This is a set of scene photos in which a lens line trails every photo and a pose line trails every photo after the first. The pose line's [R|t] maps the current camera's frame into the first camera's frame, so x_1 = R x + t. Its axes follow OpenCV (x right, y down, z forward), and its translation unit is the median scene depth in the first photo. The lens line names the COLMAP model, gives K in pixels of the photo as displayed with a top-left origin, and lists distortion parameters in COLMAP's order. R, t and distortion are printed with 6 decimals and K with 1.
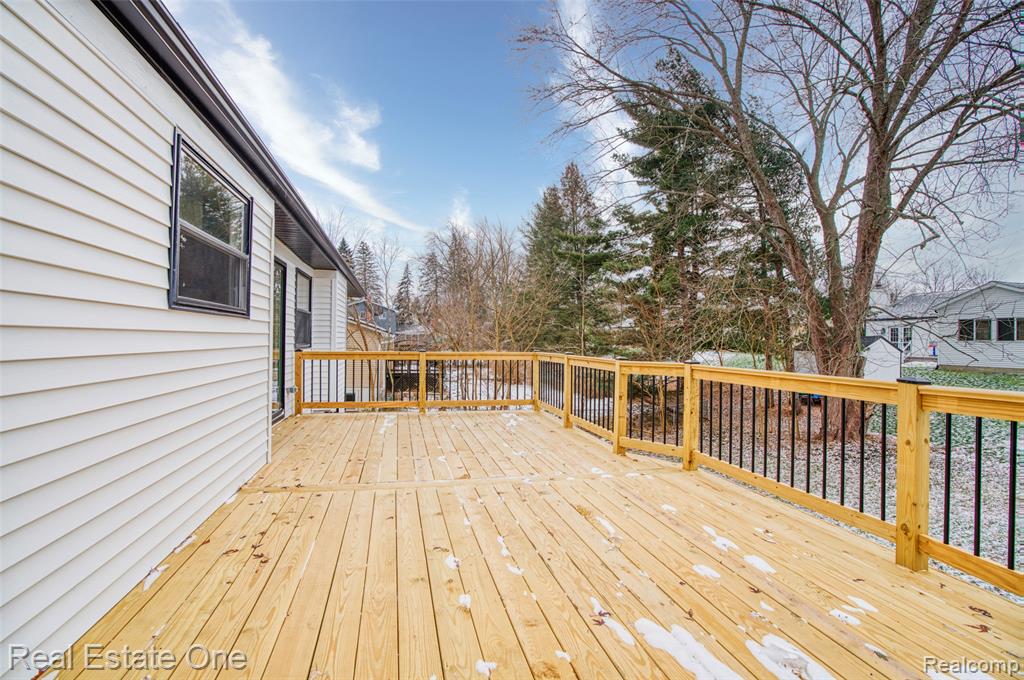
lens RADIAL K [[468.5, 0, 512.0], [0, 468.5, 340.0], [0, 0, 1]] dist [-0.026013, 0.000303]
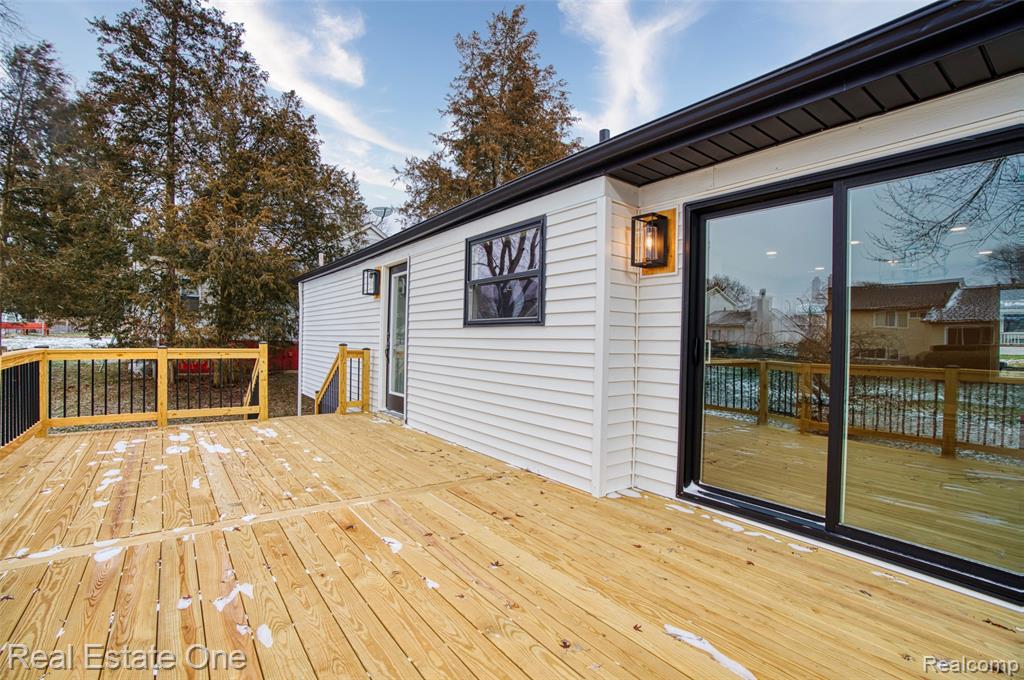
lens RADIAL K [[468.5, 0, 512.0], [0, 468.5, 340.0], [0, 0, 1]] dist [-0.026013, 0.000303]
pose [[-0.916149, -0.036198, -0.399199, -0.051418], [-0.033688, 0.999344, -0.013304, 0.000198], [0.399419, 0.001260, -0.916768, 1.940571]]
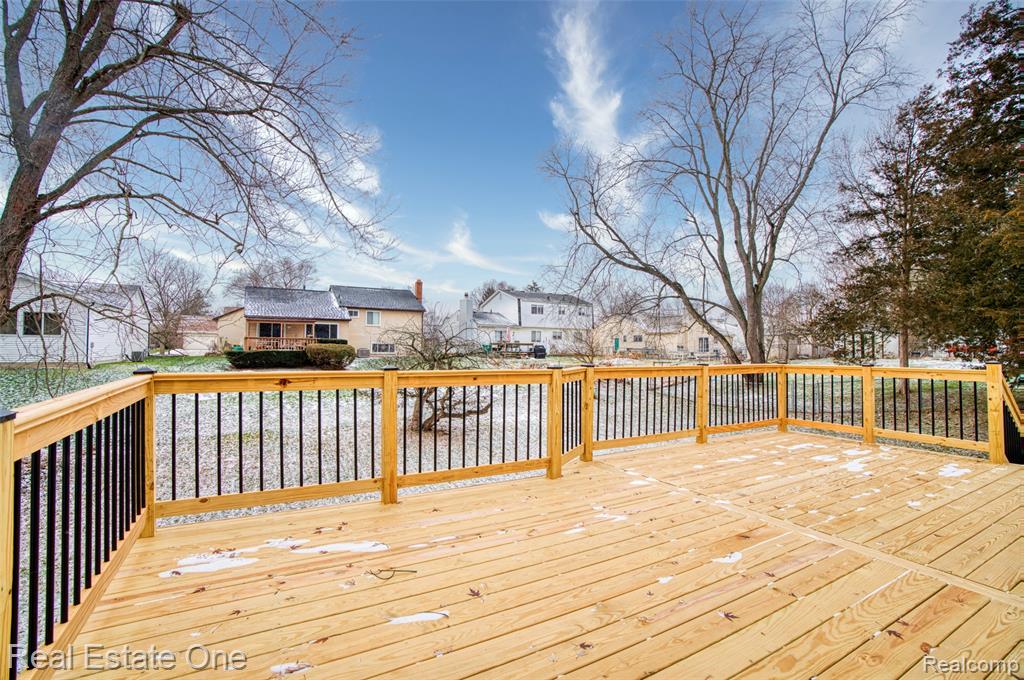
lens RADIAL K [[464.8, 0, 512.0], [0, 464.8, 340.0], [0, 0, 1]] dist [0.014976, 0.000117]
pose [[-0.316122, -0.000582, 0.948718, -0.749928], [-0.019870, 0.999785, -0.006008, -0.012444], [-0.948510, -0.020750, -0.316066, 1.760994]]
